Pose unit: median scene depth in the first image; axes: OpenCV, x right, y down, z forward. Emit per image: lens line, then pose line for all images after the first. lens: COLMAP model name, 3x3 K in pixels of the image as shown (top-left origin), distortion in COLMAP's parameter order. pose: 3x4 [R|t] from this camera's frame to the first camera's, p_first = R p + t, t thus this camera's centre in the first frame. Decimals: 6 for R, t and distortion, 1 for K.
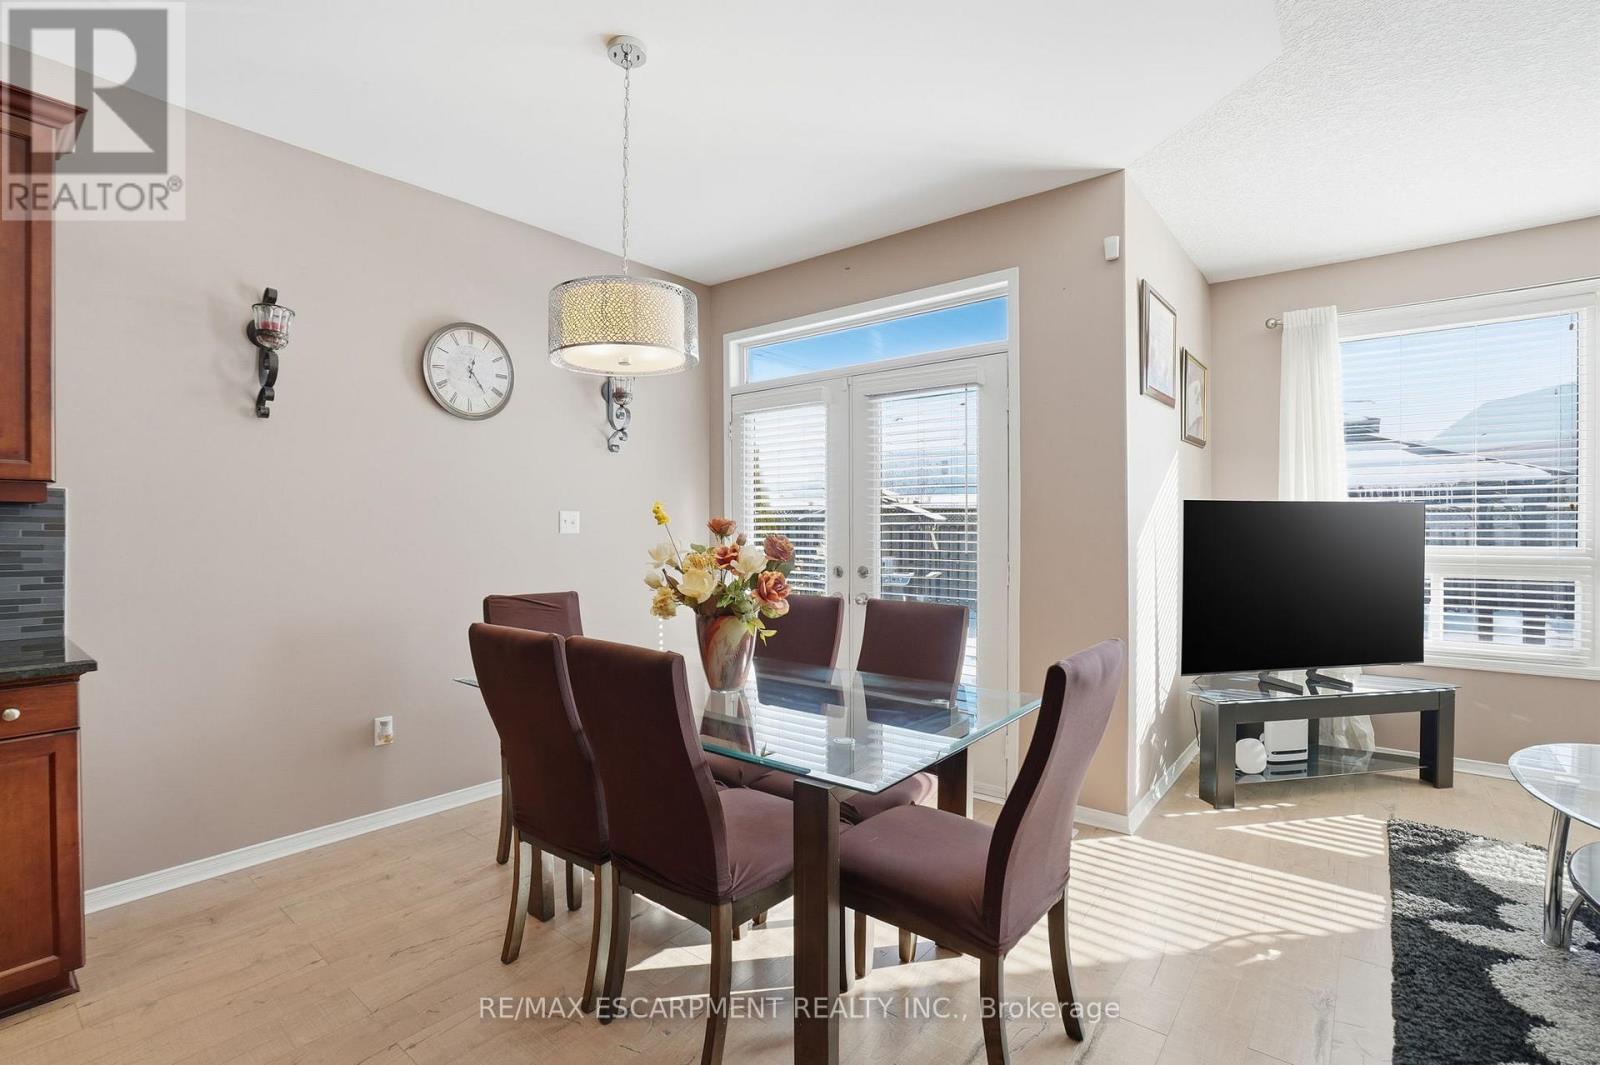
lens RADIAL K [[745.8, 0, 790.7], [0, 745.8, 539.6], [0, 0, 1]] dist [-0.068587, 0.029578]
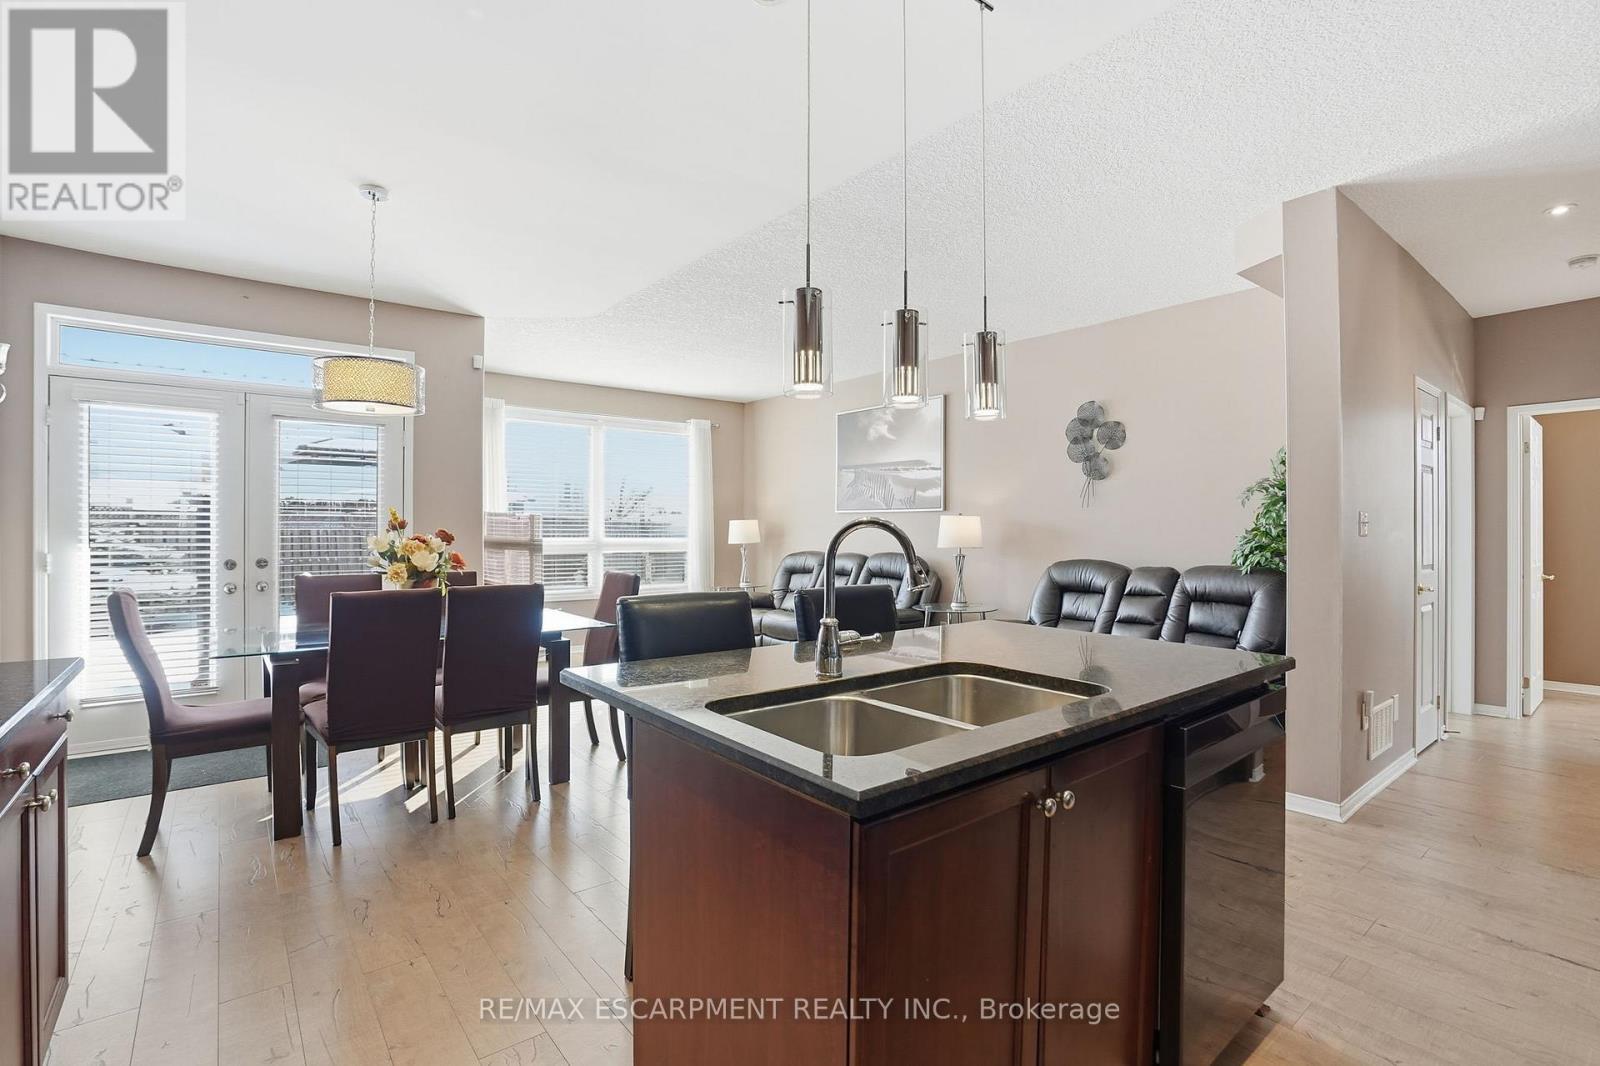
lens RADIAL K [[745.8, 0, 790.7], [0, 745.8, 540.1], [0, 0, 1]] dist [-0.068587, 0.029578]
pose [[0.222358, -0.008688, 0.974926, -0.836958], [0.008372, 0.999940, 0.007001, 0.006176], [-0.974929, 0.006605, 0.222417, -0.066281]]
